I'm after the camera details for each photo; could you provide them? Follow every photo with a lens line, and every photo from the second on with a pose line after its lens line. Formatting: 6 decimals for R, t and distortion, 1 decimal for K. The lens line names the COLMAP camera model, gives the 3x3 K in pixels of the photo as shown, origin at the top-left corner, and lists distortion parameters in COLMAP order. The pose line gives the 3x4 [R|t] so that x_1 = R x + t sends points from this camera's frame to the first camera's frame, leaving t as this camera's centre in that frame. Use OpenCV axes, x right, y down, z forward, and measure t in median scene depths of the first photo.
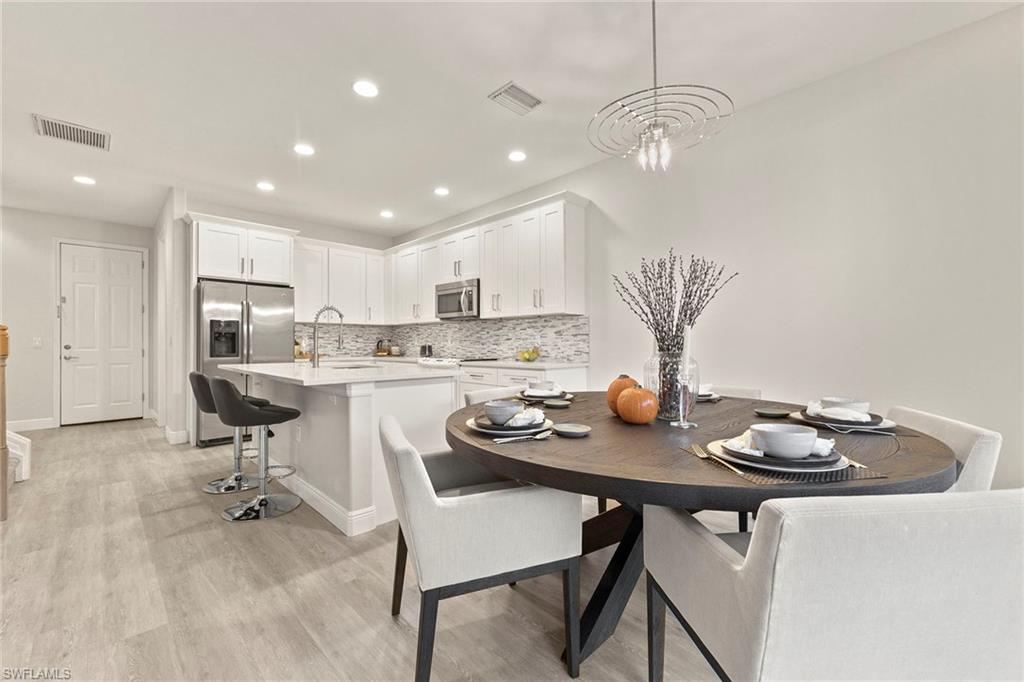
lens RADIAL K [[421.2, 0, 519.2], [0, 421.2, 340.9], [0, 0, 1]] dist [0.002527, -0.000299]
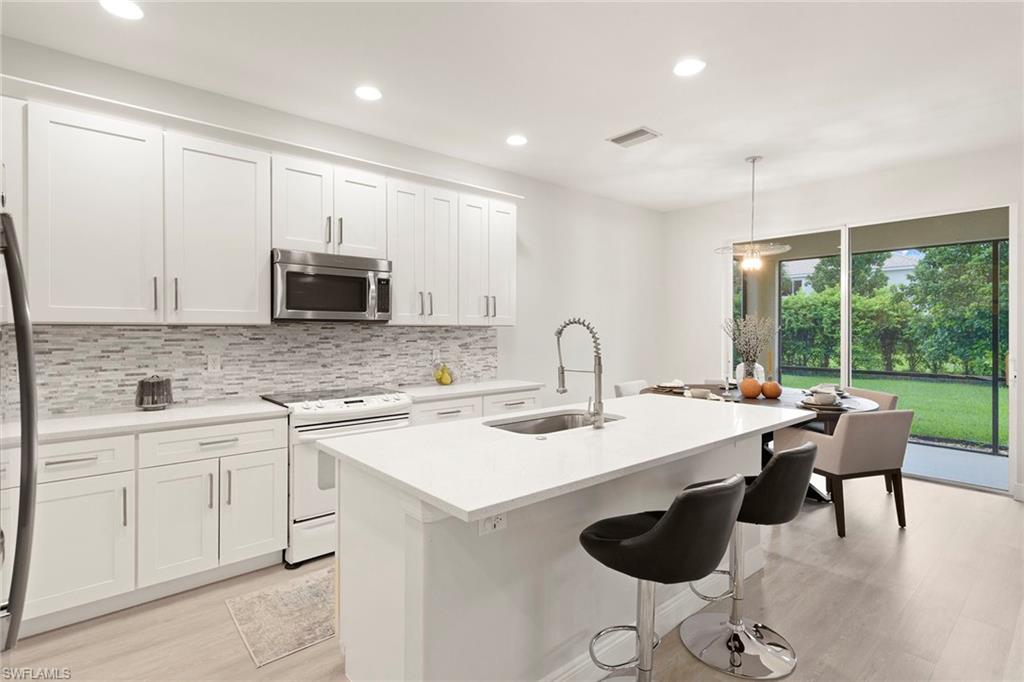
lens RADIAL K [[510.6, 0, 514.7], [0, 510.6, 330.2], [0, 0, 1]] dist [0.016695, -0.000305]
pose [[0.067529, 0.001021, 0.997717, -0.843569], [-0.006169, 0.999981, -0.000605, -0.046517], [-0.997698, -0.006114, 0.067534, 0.765865]]
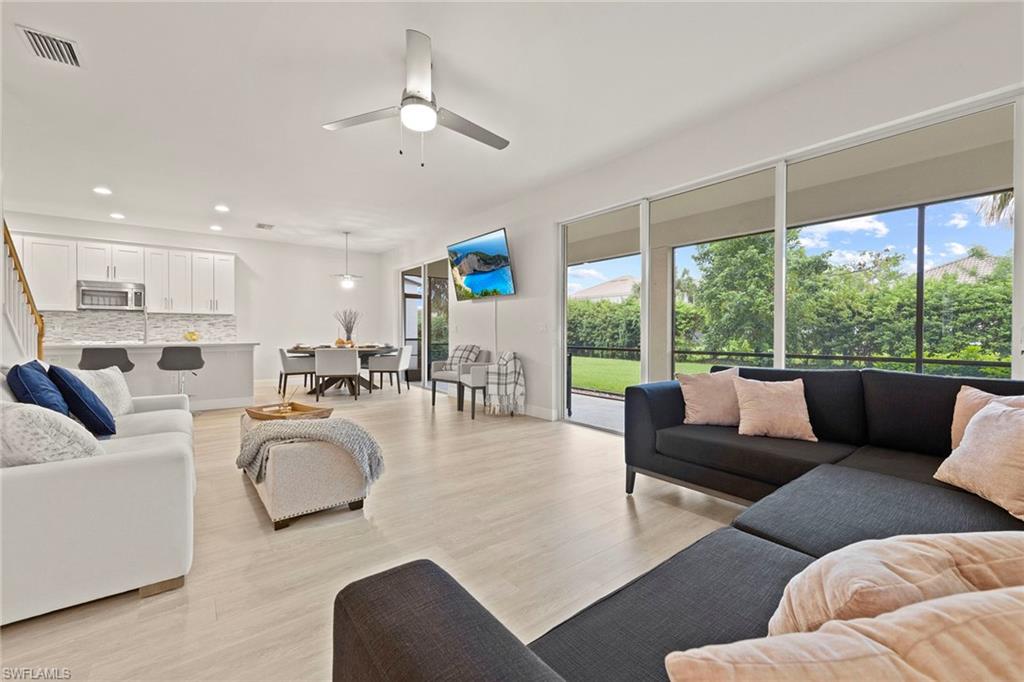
lens RADIAL K [[421.2, 0, 510.9], [0, 421.2, 337.2], [0, 0, 1]] dist [0.002527, -0.000299]
pose [[0.124704, -0.005084, 0.992181, -1.366349], [-0.006769, 0.999959, 0.005975, 0.014480], [-0.992171, -0.007461, 0.124665, -0.411723]]
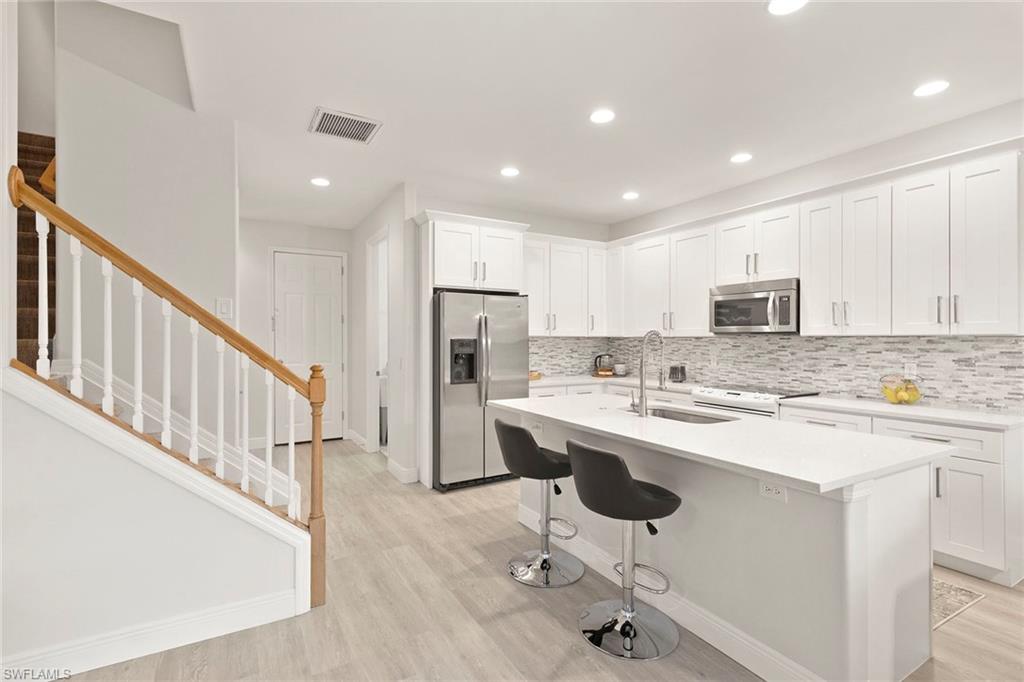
lens RADIAL K [[481.7, 0, 511.4], [0, 481.7, 339.1], [0, 0, 1]] dist [0.002220, -0.000783]
pose [[0.966901, 0.002979, -0.255133, -0.353385], [-0.001247, 0.999975, 0.006952, -0.053059], [0.255147, -0.006404, 0.966881, 0.109020]]
